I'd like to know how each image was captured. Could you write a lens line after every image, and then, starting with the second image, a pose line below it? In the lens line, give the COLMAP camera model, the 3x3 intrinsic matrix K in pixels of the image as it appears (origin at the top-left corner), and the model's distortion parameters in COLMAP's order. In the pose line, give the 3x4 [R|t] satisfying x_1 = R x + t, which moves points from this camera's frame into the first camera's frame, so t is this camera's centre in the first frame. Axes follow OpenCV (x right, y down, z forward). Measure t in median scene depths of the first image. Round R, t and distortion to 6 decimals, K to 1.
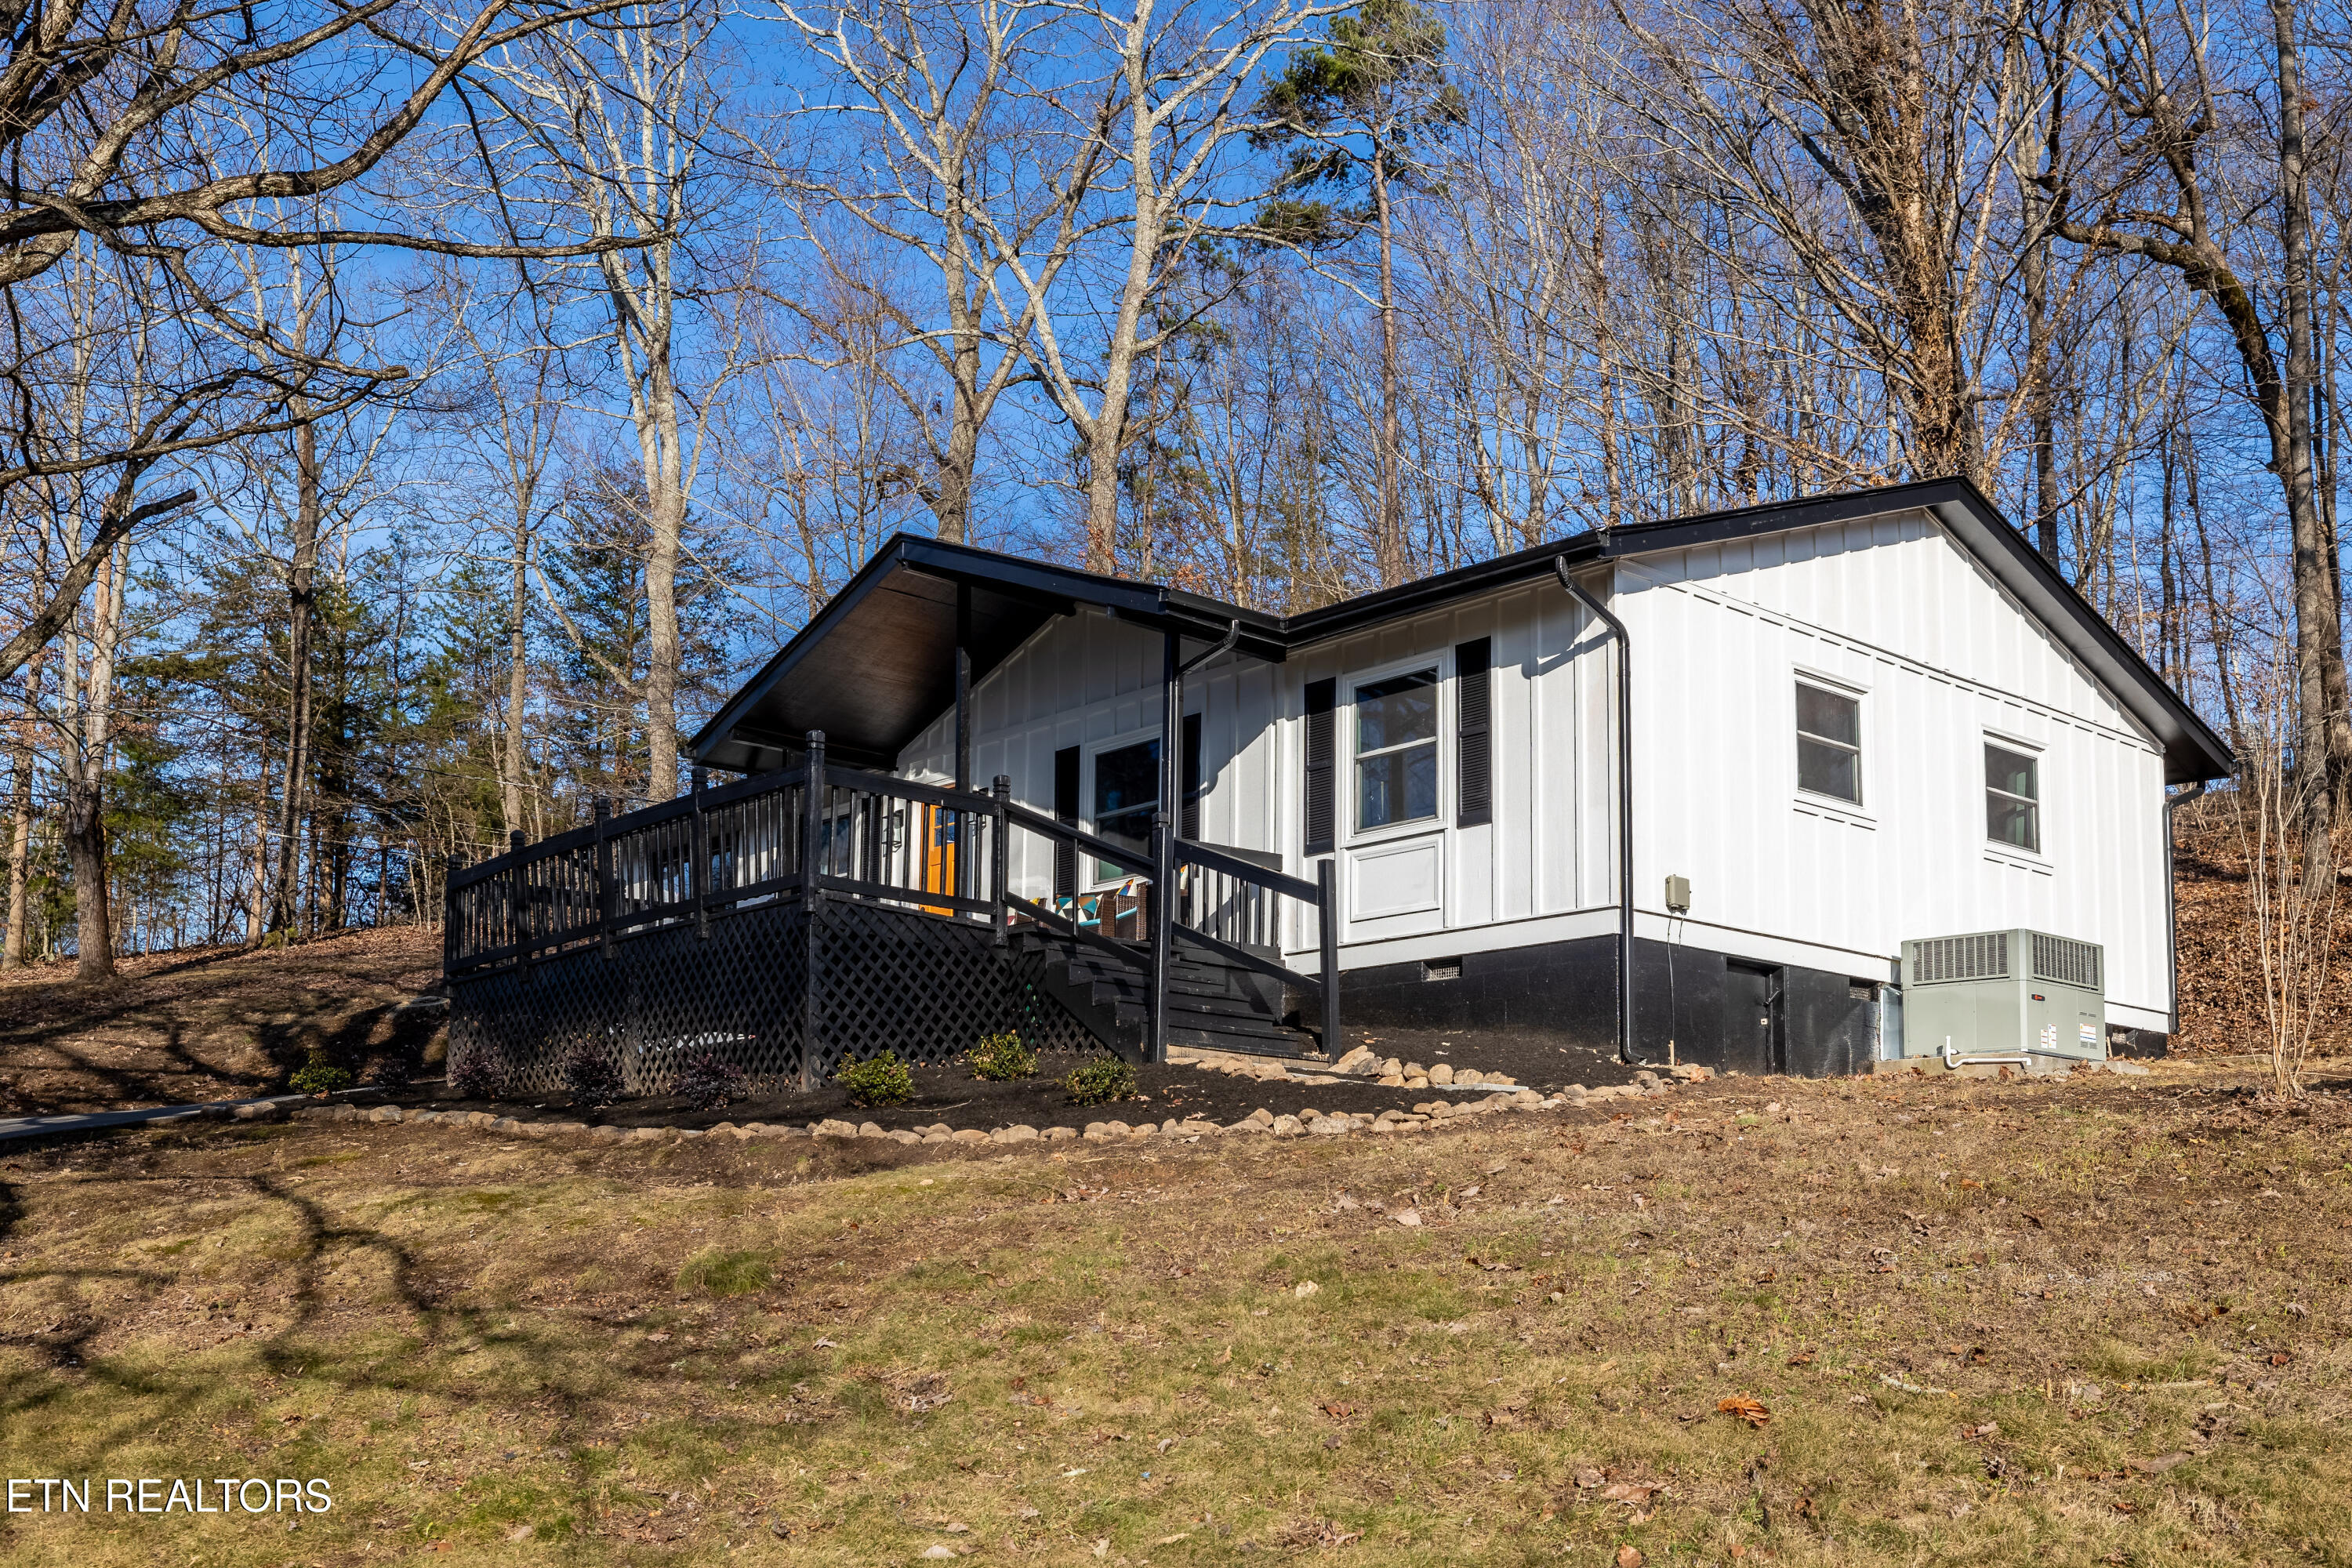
lens RADIAL K [[2739.7, 0, 1173.0], [0, 2739.7, 884.1], [0, 0, 1]] dist [-0.005889, -0.000280]
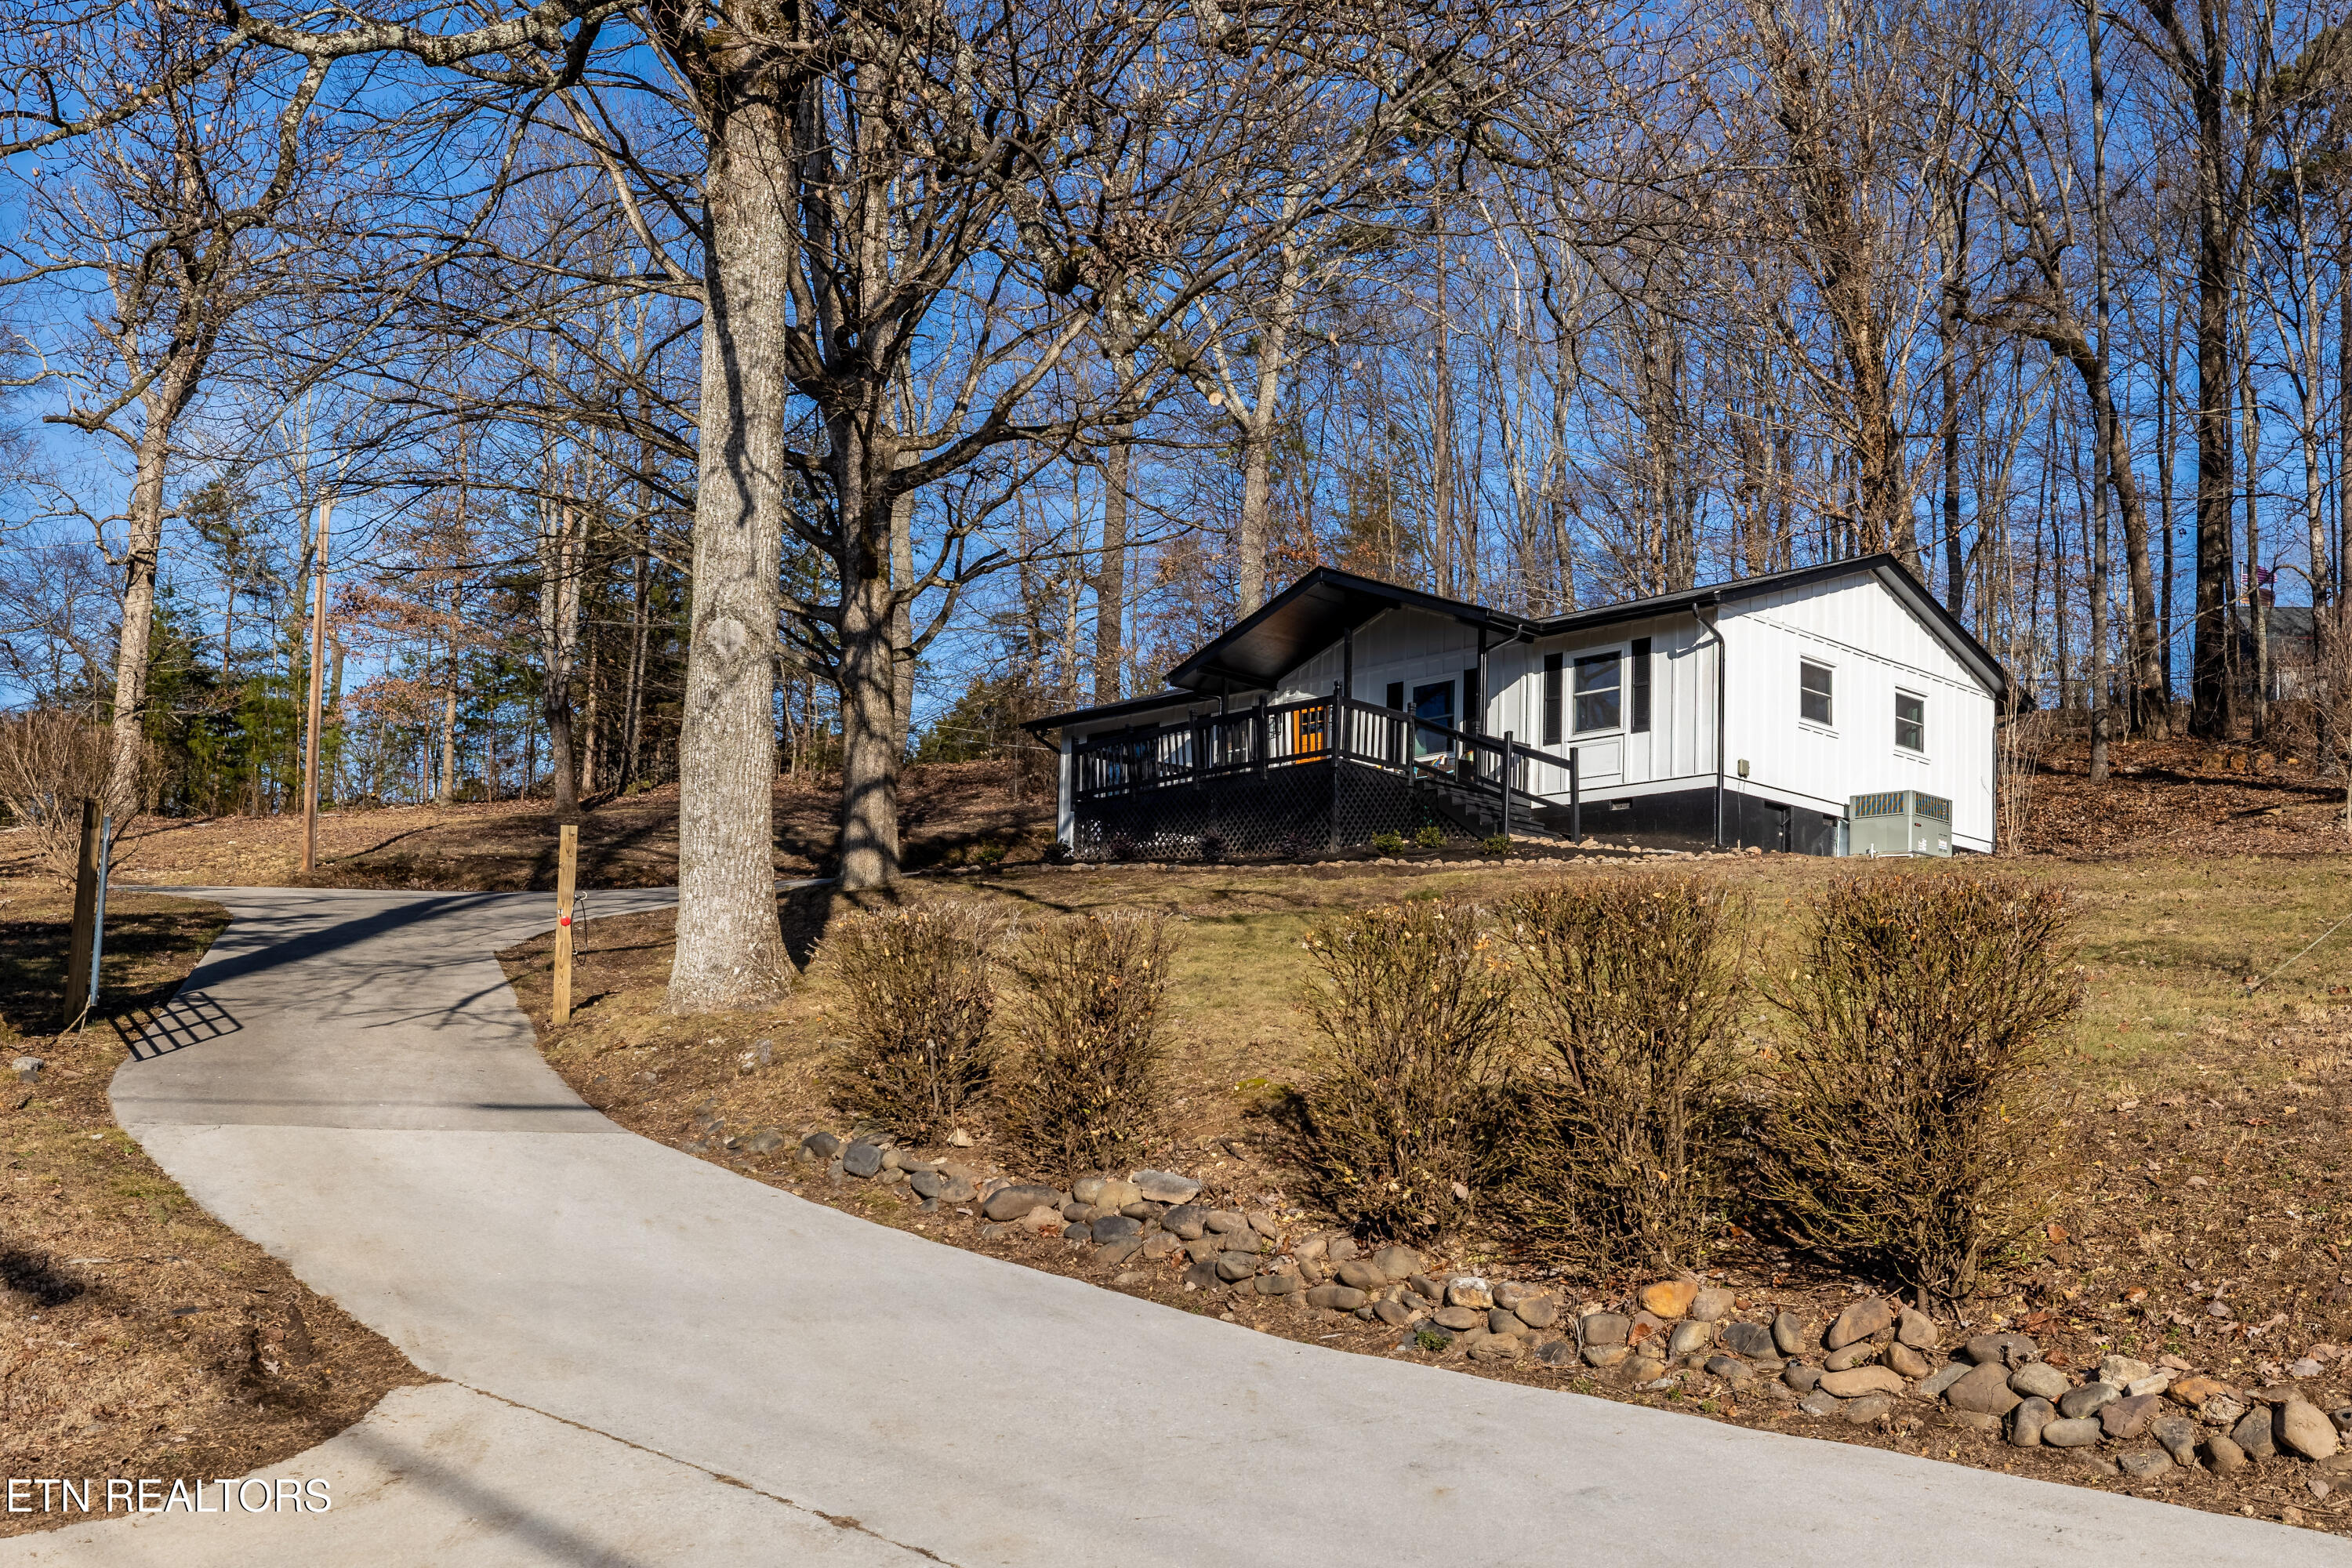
lens RADIAL K [[2739.7, 0, 1173.0], [0, 2739.7, 884.1], [0, 0, 1]] dist [-0.005889, -0.000280]
pose [[0.999326, 0.020597, 0.030375, -0.273710], [-0.021856, 0.998891, 0.041706, 0.012795], [-0.029483, -0.042342, 0.998668, -0.936025]]
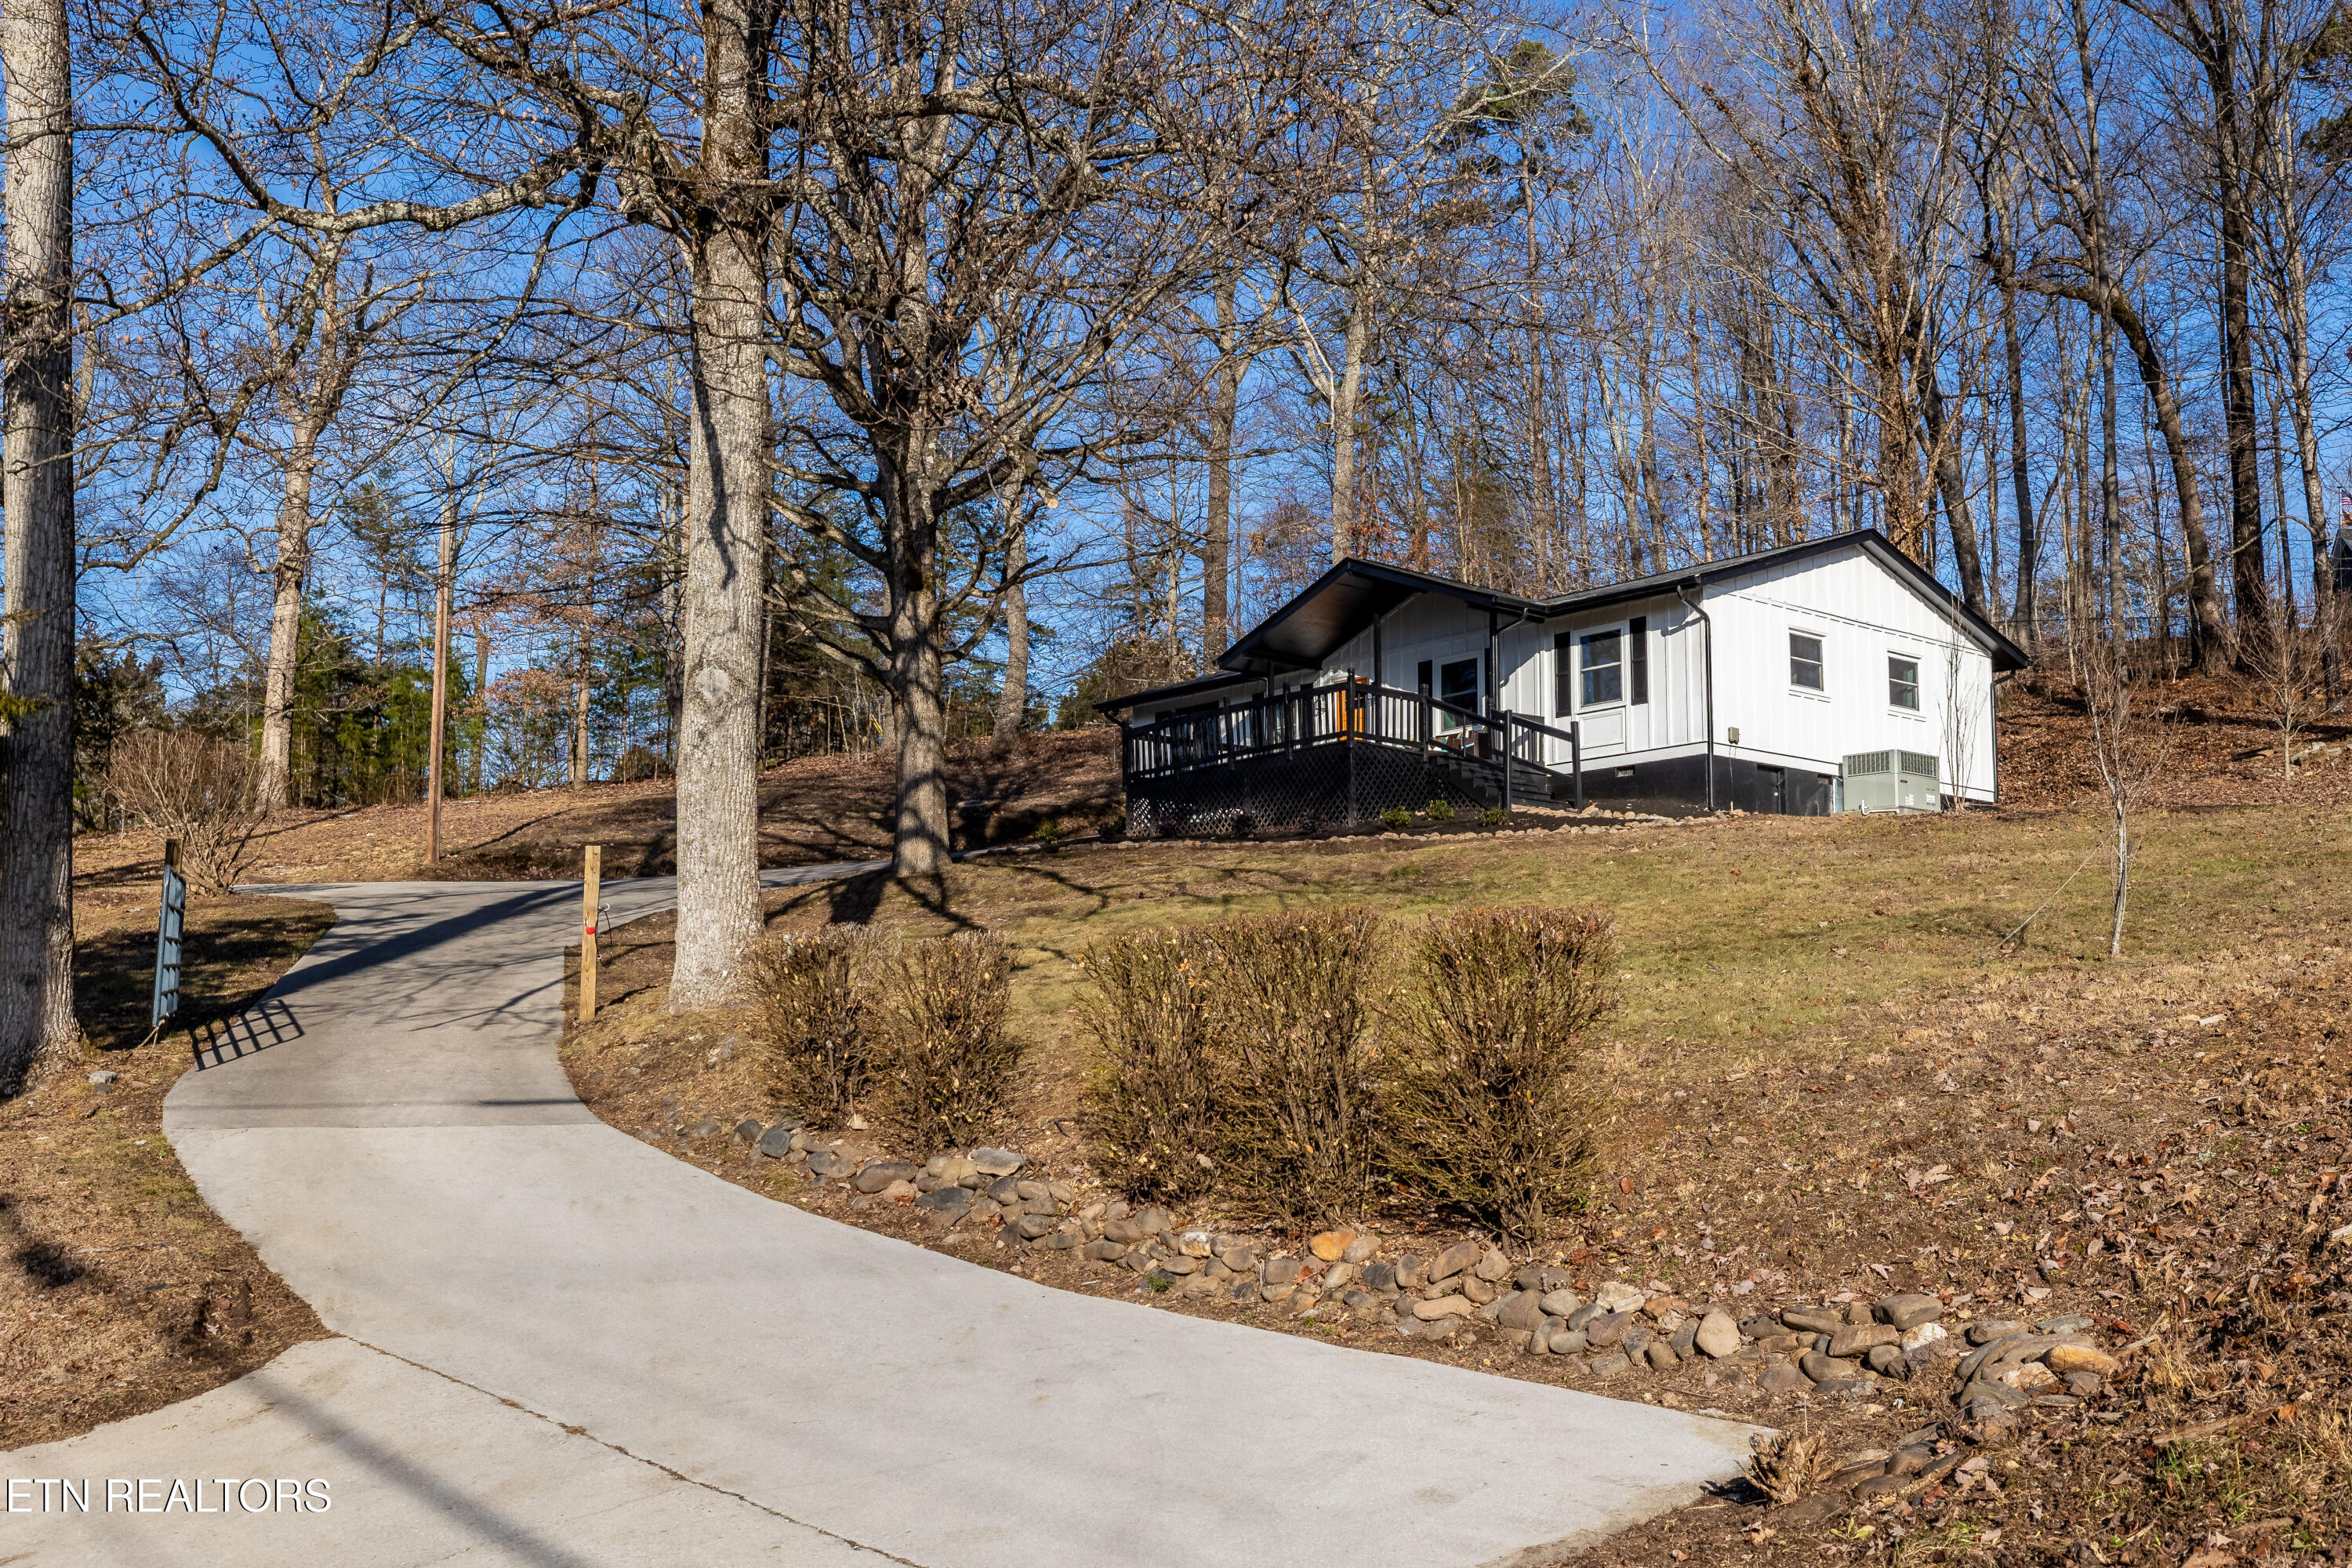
lens RADIAL K [[2740.9, 0, 1305.8], [0, 2740.9, 628.8], [0, 0, 1]] dist [-0.004448, -0.007108]
pose [[0.999893, -0.009614, 0.011062, -0.167131], [0.009926, 0.999545, -0.028482, -0.020627], [-0.010783, 0.028589, 0.999533, -1.096083]]
